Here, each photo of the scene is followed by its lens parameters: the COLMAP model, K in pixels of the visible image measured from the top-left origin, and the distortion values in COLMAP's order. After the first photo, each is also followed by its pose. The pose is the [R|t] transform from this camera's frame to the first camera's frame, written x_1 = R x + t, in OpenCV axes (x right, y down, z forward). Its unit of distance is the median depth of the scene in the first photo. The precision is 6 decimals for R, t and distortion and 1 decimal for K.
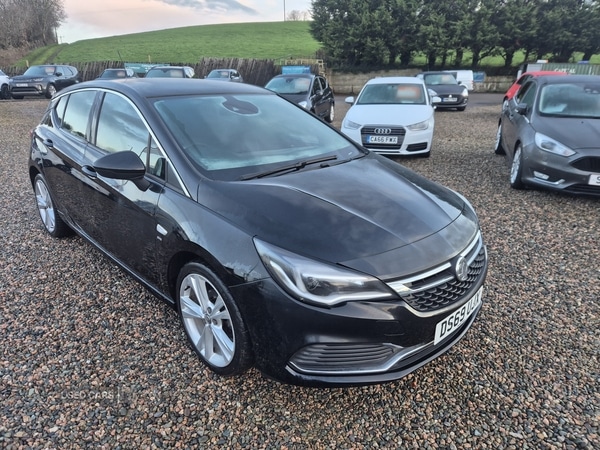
lens RADIAL K [[403.5, 0, 298.5], [0, 403.5, 226.9], [0, 0, 1]] dist [0.064298, -0.054259]
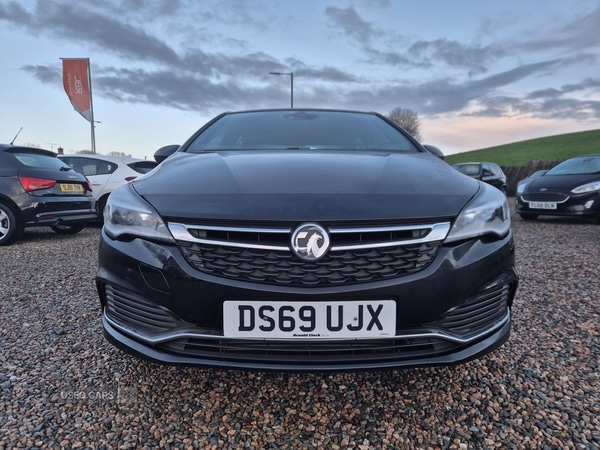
lens RADIAL K [[403.5, 0, 297.7], [0, 403.5, 220.6], [0, 0, 1]] dist [0.064298, -0.054259]
pose [[0.705426, 0.044833, -0.707364, 0.703678], [-0.241608, 0.953436, -0.180517, 0.160838], [0.666333, 0.298246, 0.683410, 0.458814]]
